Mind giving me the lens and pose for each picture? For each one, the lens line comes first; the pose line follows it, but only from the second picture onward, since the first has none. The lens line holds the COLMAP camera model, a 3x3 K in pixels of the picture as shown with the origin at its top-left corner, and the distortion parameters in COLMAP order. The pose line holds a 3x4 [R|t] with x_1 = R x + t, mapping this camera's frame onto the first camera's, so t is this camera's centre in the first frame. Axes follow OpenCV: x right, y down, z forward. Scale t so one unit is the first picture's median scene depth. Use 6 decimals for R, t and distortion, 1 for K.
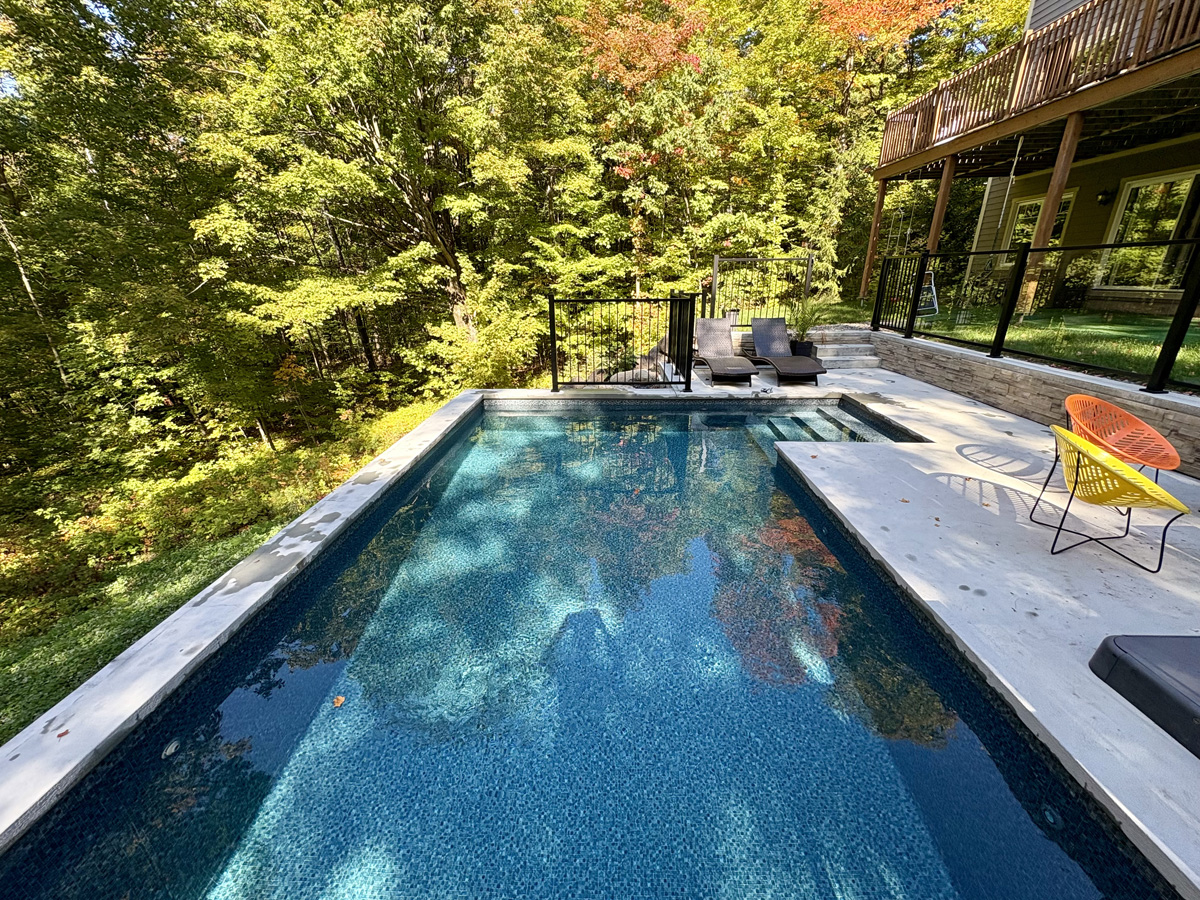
lens RADIAL K [[478.3, 0, 601.2], [0, 478.3, 446.8], [0, 0, 1]] dist [0.001953, -0.000205]
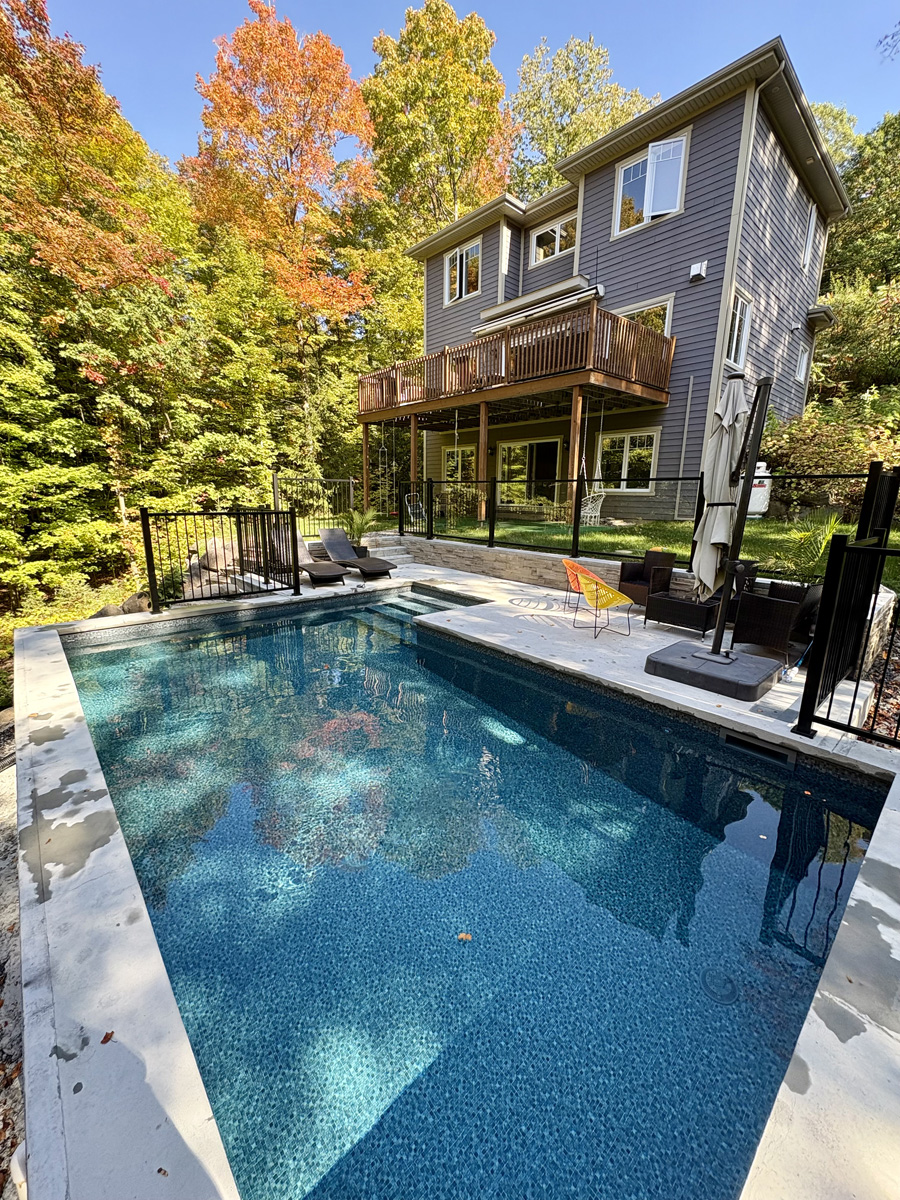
lens RADIAL K [[478.3, 0, 450.0], [0, 478.3, 600.0], [0, 0, 1]] dist [0.001953, -0.000205]
pose [[0.726659, -0.128821, 0.674813, -0.112308], [0.212718, 0.976180, -0.042711, 0.005379], [-0.653236, 0.174581, 0.736752, -0.006607]]
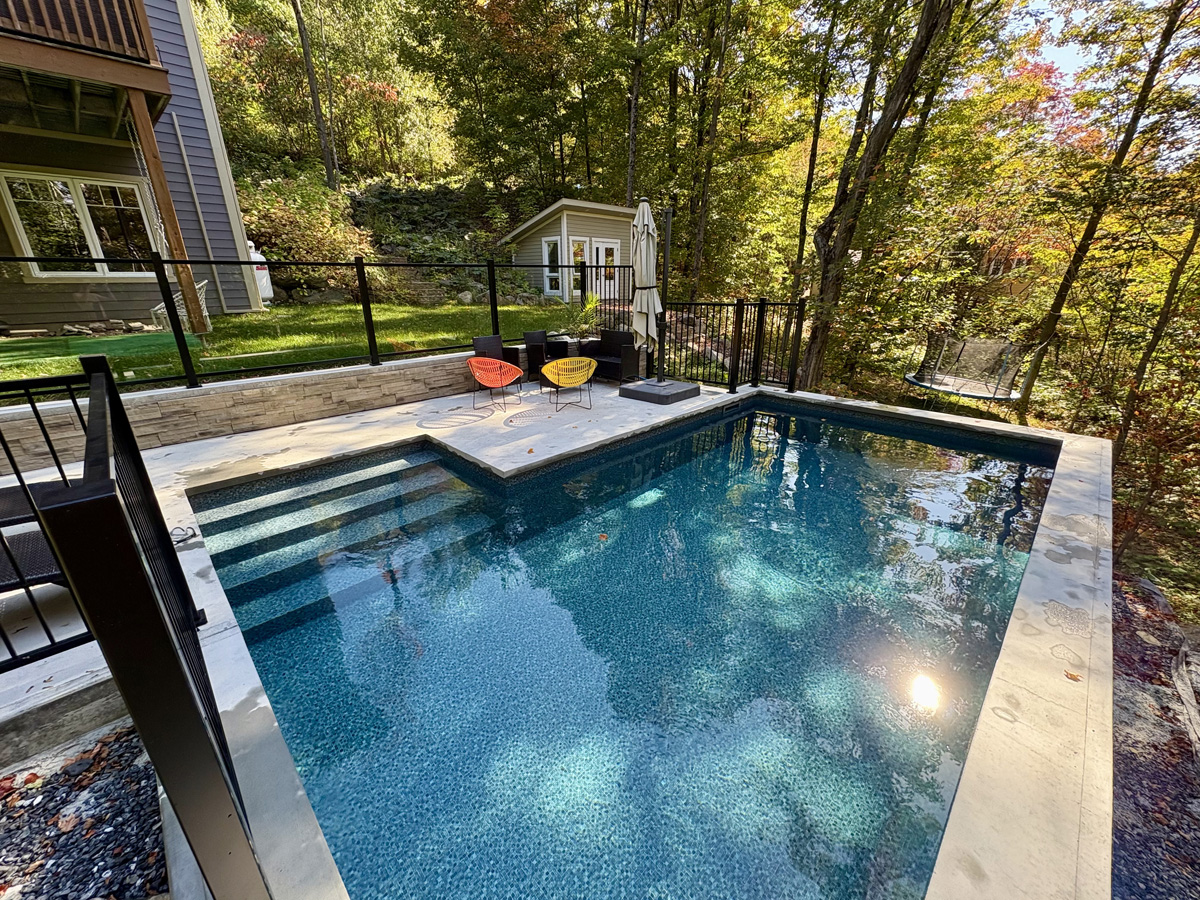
lens RADIAL K [[478.3, 0, 601.2], [0, 478.3, 446.8], [0, 0, 1]] dist [0.001953, -0.000205]
pose [[-0.716902, -0.210092, 0.664765, -0.087527], [0.255284, 0.808185, 0.530724, -0.120819], [-0.648754, 0.550181, -0.525756, 0.343044]]
